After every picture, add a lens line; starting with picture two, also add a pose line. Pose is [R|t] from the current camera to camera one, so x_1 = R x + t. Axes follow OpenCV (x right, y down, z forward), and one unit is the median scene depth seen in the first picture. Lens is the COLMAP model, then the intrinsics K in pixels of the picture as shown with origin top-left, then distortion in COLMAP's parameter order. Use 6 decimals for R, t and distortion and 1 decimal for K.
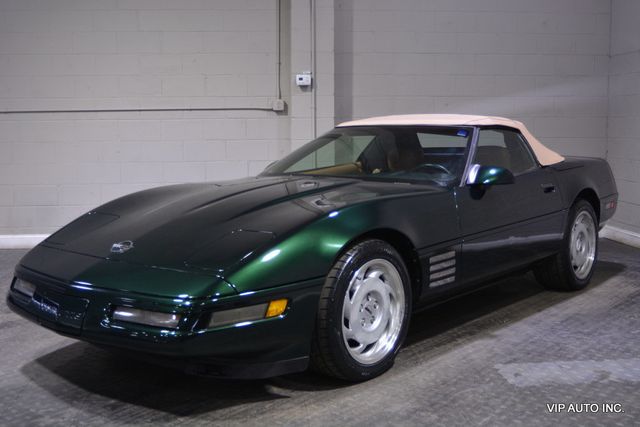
lens RADIAL K [[762.0, 0, 320.0], [0, 762.0, 213.5], [0, 0, 1]] dist [-0.011389, -0.017397]
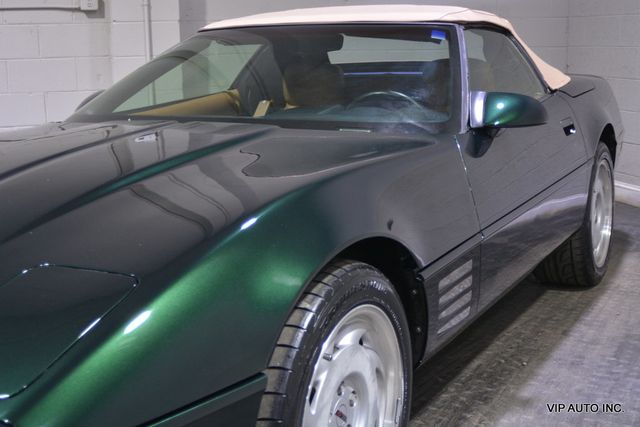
lens RADIAL K [[917.7, 0, 320.0], [0, 917.7, 213.5], [0, 0, 1]] dist [-0.053087, -0.015217]
pose [[0.979482, -0.049322, 0.195401, -0.034717], [0.035584, 0.996682, 0.073207, -0.024382], [-0.198363, -0.064751, 0.977987, 0.317687]]
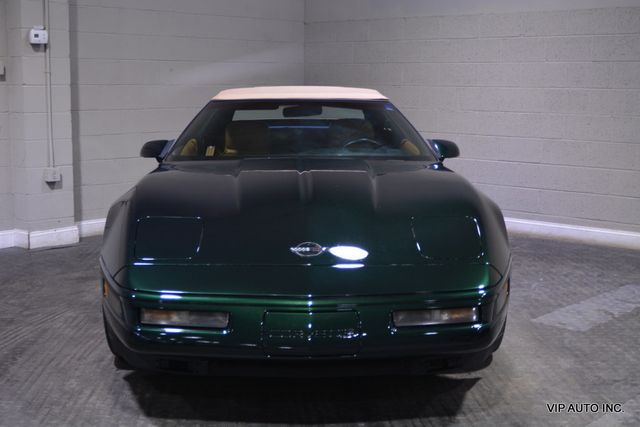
lens RADIAL K [[917.7, 0, 320.0], [0, 917.7, 213.5], [0, 0, 1]] dist [-0.053087, -0.015217]
pose [[0.740835, -0.086386, 0.666109, -0.642641], [0.068389, 0.996243, 0.053139, -0.035066], [-0.668197, 0.006187, 0.743959, 0.158914]]
